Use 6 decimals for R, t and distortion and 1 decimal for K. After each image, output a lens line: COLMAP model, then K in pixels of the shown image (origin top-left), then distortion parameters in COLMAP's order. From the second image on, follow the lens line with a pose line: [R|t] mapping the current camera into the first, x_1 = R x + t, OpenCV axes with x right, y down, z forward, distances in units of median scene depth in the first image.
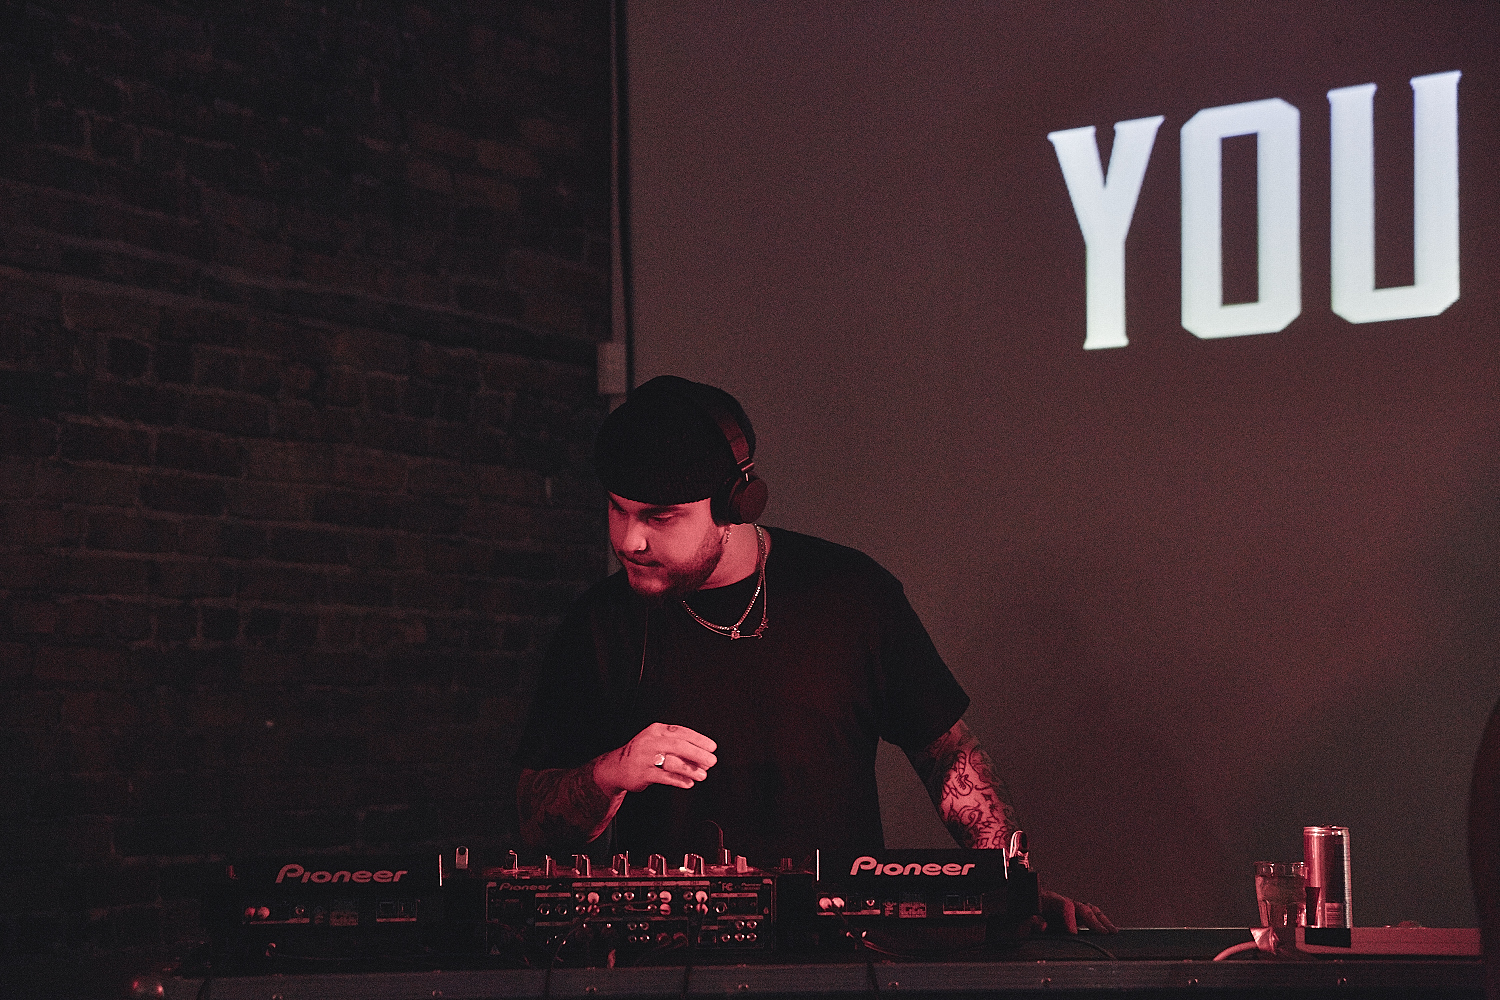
lens RADIAL K [[3147.9, 0, 750.0], [0, 3147.9, 500.0], [0, 0, 1]] dist [0.035038, 0.135261]
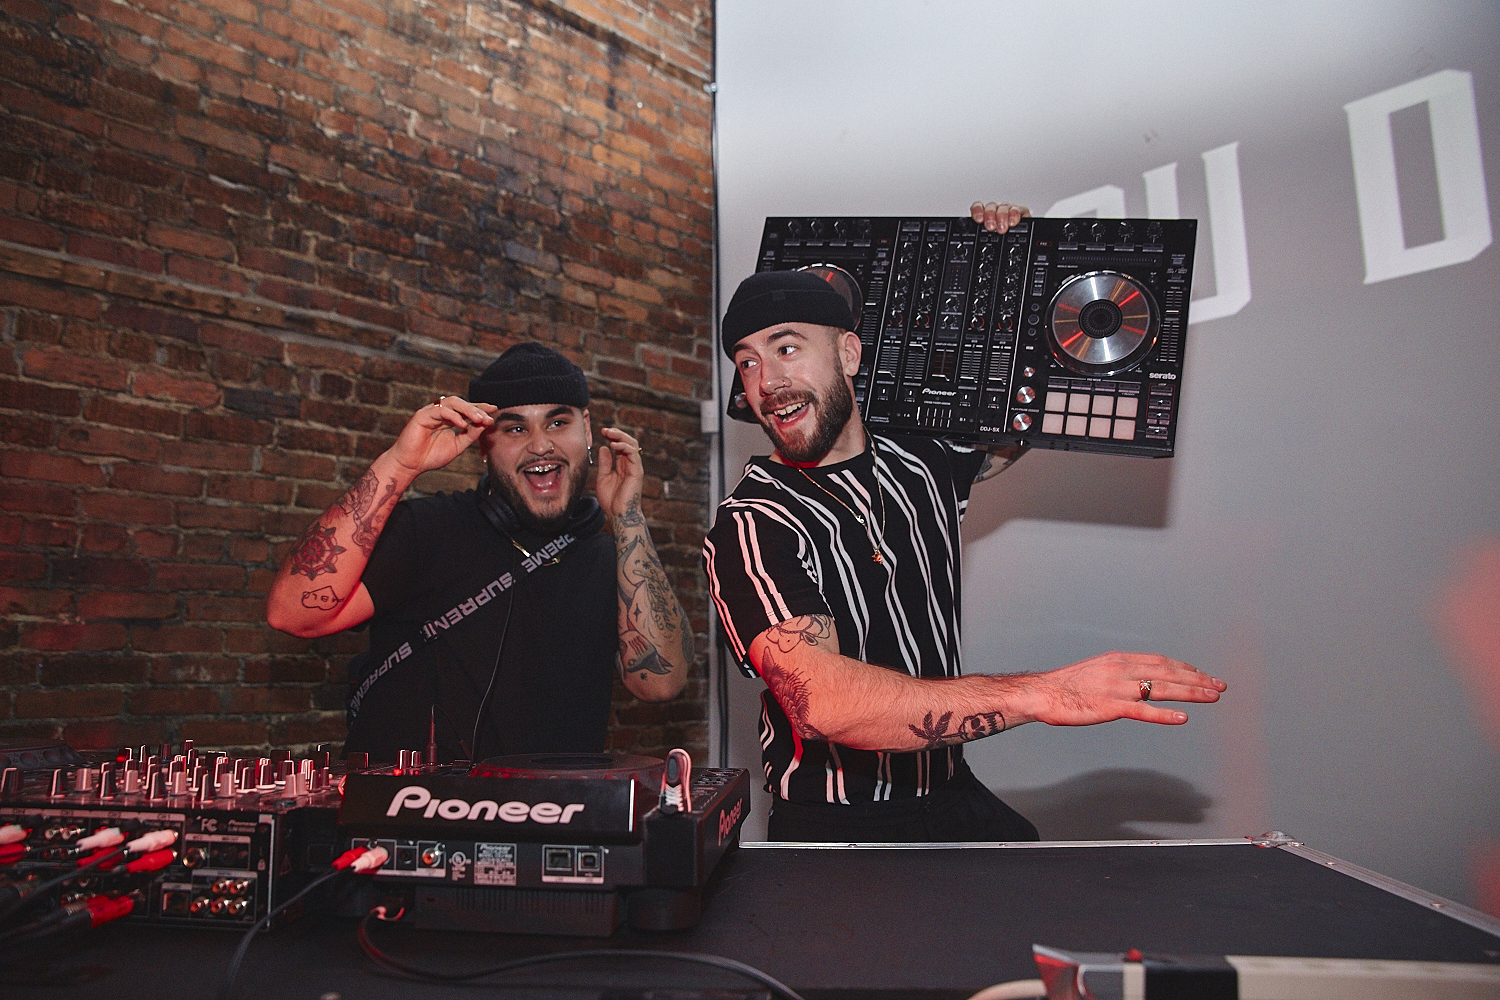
lens RADIAL K [[1041.8, 0, 750.0], [0, 1041.8, 500.0], [0, 0, 1]] dist [-0.160889, 0.084704]
pose [[0.979849, -0.025334, -0.198128, 0.098416], [0.011601, 0.997468, -0.070169, 0.047062], [0.199404, 0.066457, 0.977661, 0.544082]]
